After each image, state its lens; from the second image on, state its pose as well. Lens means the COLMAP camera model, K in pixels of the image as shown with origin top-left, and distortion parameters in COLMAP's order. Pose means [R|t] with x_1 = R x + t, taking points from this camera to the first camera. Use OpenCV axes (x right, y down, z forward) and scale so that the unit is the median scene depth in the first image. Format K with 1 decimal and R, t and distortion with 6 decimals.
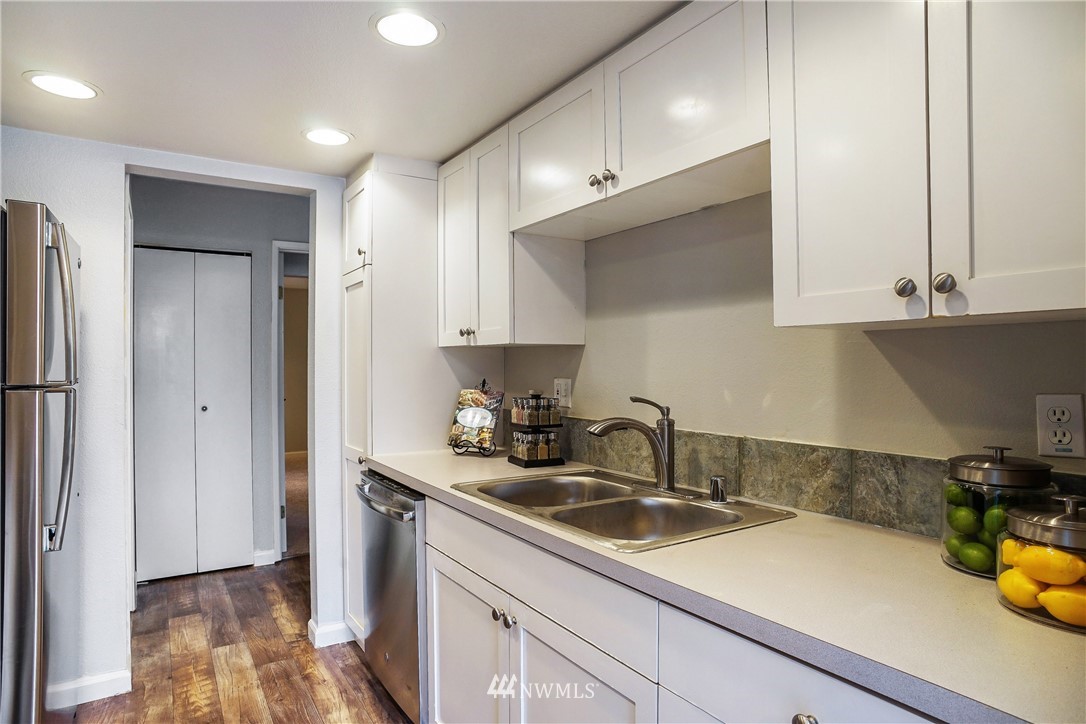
lens RADIAL K [[631.8, 0, 549.3], [0, 631.8, 359.3], [0, 0, 1]] dist [-0.040549, 0.022343]
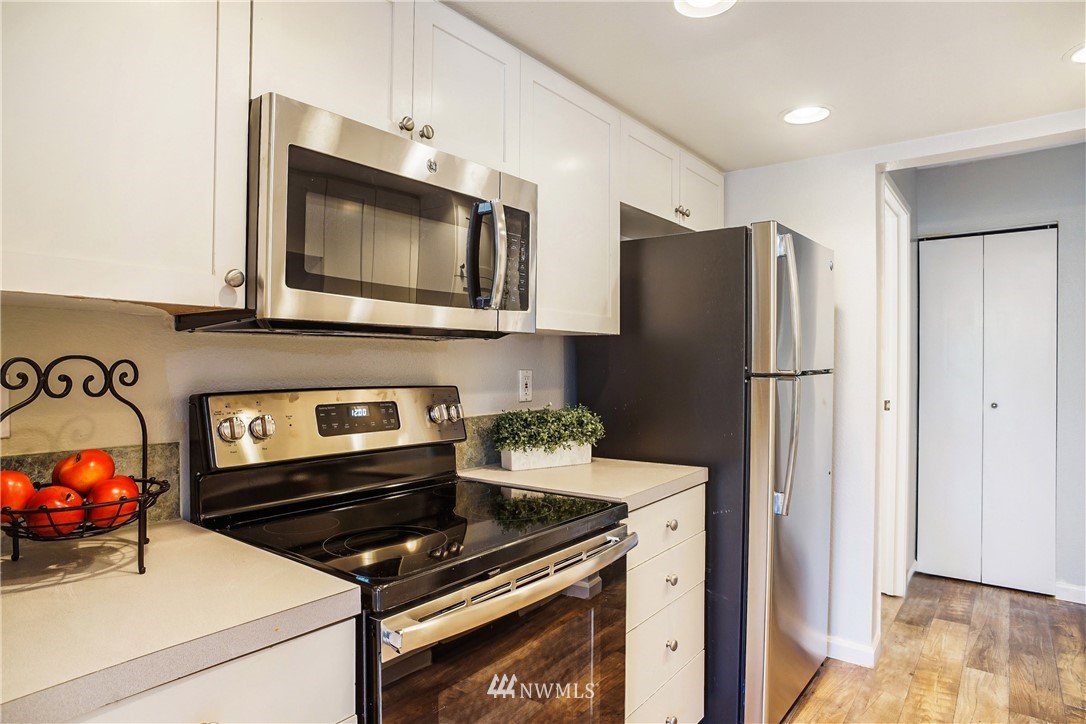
lens RADIAL K [[631.8, 0, 546.7], [0, 631.8, 357.8], [0, 0, 1]] dist [-0.040549, 0.022343]
pose [[0.330214, 0.002055, -0.943904, 0.114050], [0.006398, 0.999970, 0.004415, 0.001837], [0.943884, -0.007496, 0.330191, 0.116156]]
